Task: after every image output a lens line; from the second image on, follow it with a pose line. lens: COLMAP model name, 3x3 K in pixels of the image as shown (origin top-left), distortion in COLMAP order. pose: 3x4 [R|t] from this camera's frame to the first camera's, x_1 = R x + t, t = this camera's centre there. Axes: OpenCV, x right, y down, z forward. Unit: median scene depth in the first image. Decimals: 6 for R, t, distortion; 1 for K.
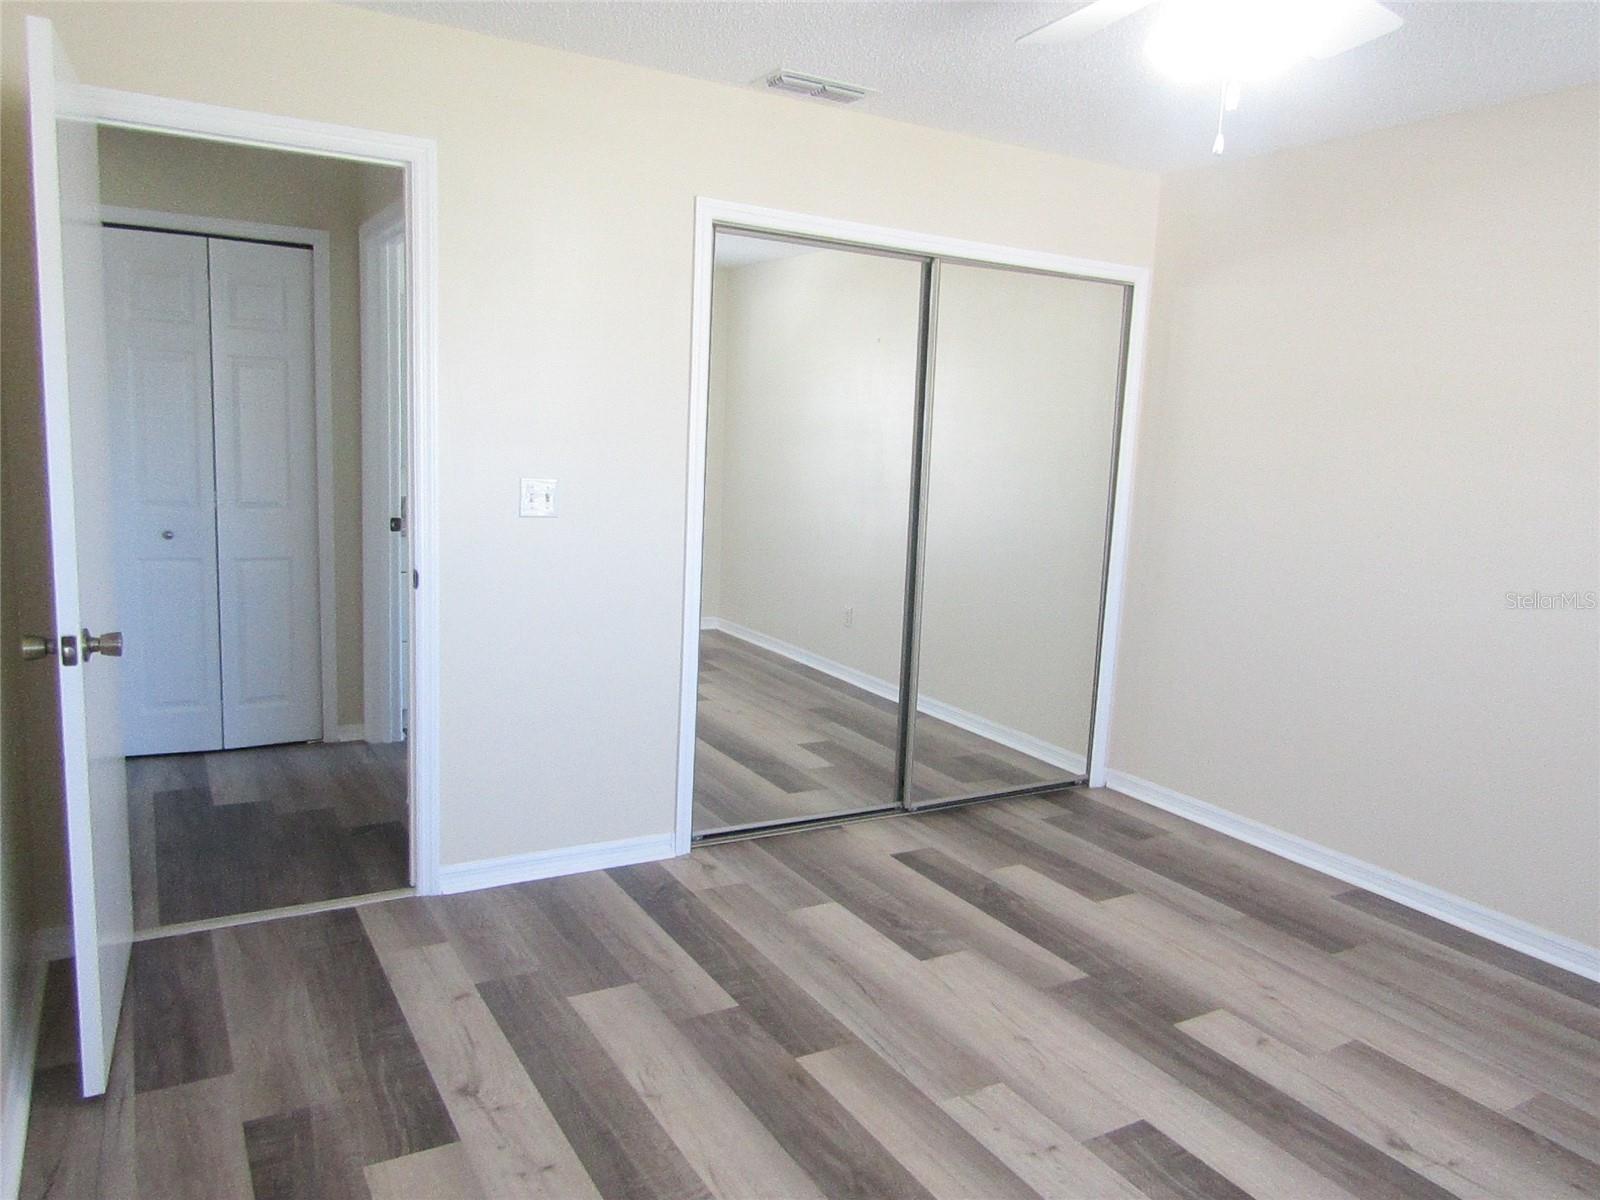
lens RADIAL K [[1127.6, 0, 808.5], [0, 1127.6, 601.2], [0, 0, 1]] dist [-0.025526, 0.021536]
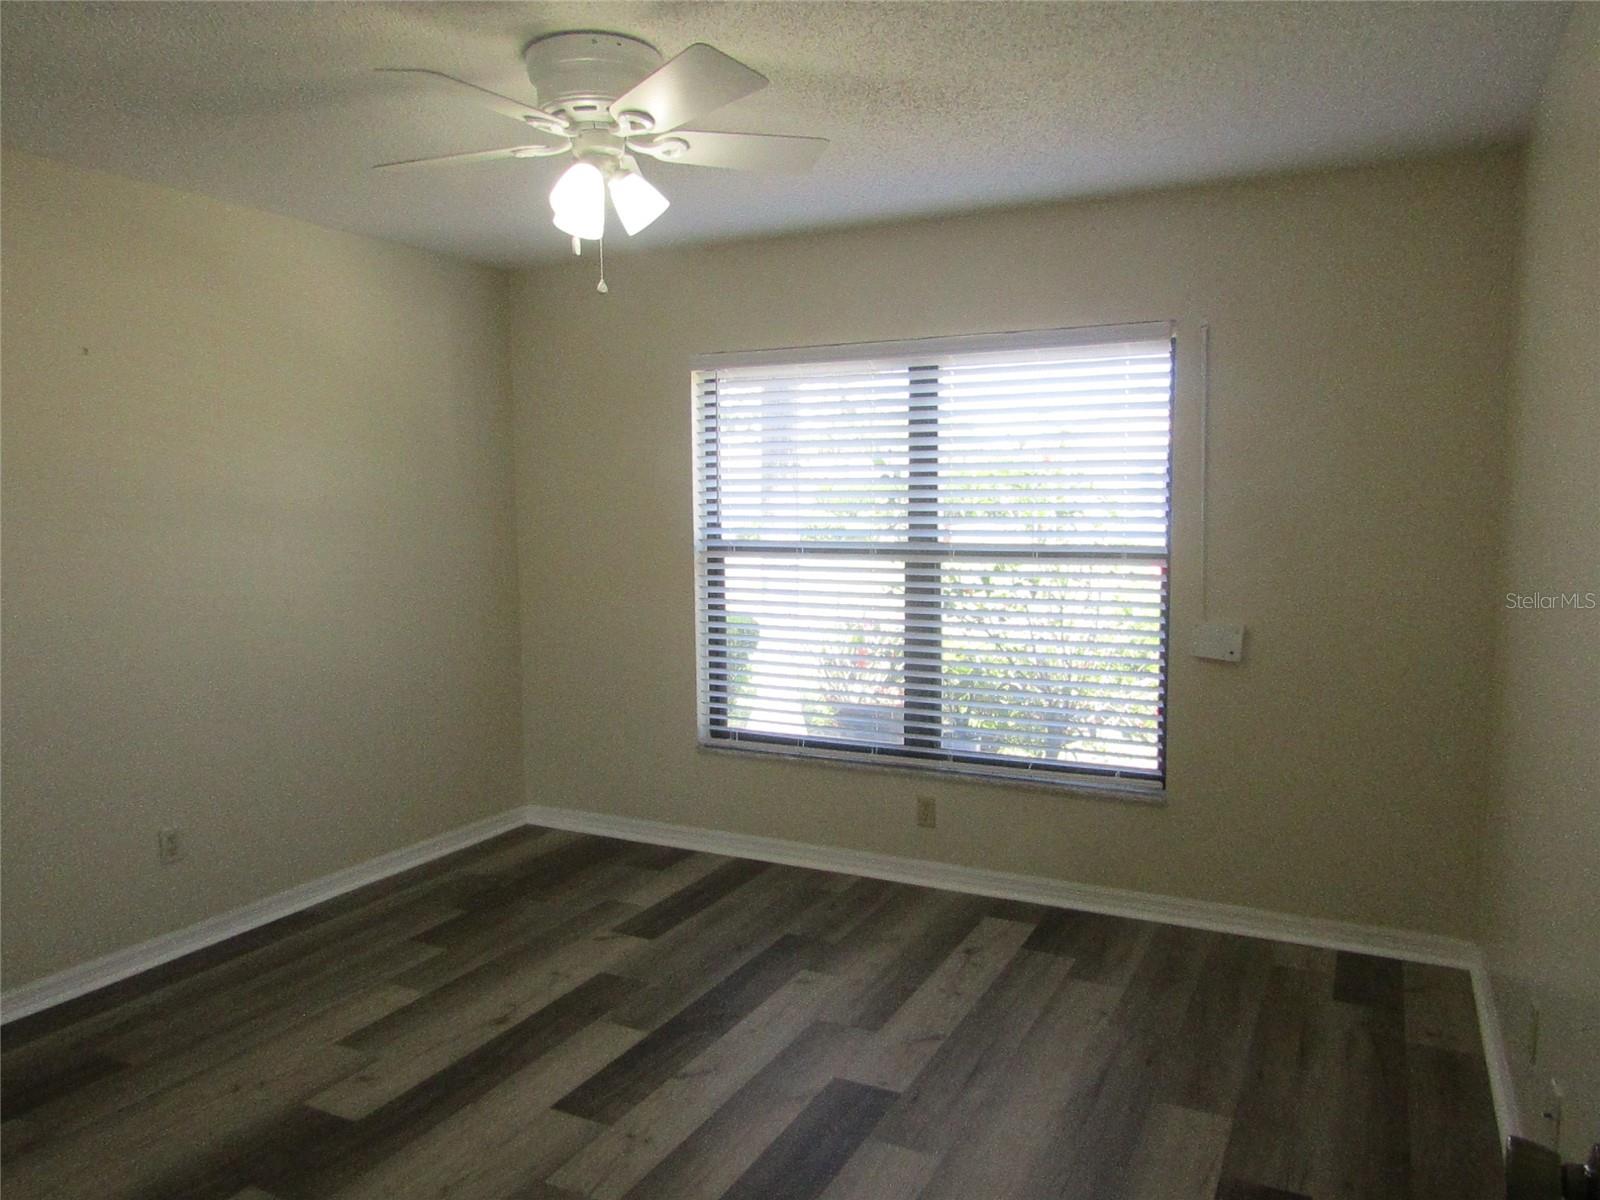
lens RADIAL K [[1127.6, 0, 810.8], [0, 1127.6, 599.3], [0, 0, 1]] dist [-0.025526, 0.021536]
pose [[-0.542083, -0.103401, 0.833939, -0.632571], [0.114314, 0.974101, 0.195087, -0.188051], [-0.832513, 0.201084, -0.516223, 1.119931]]
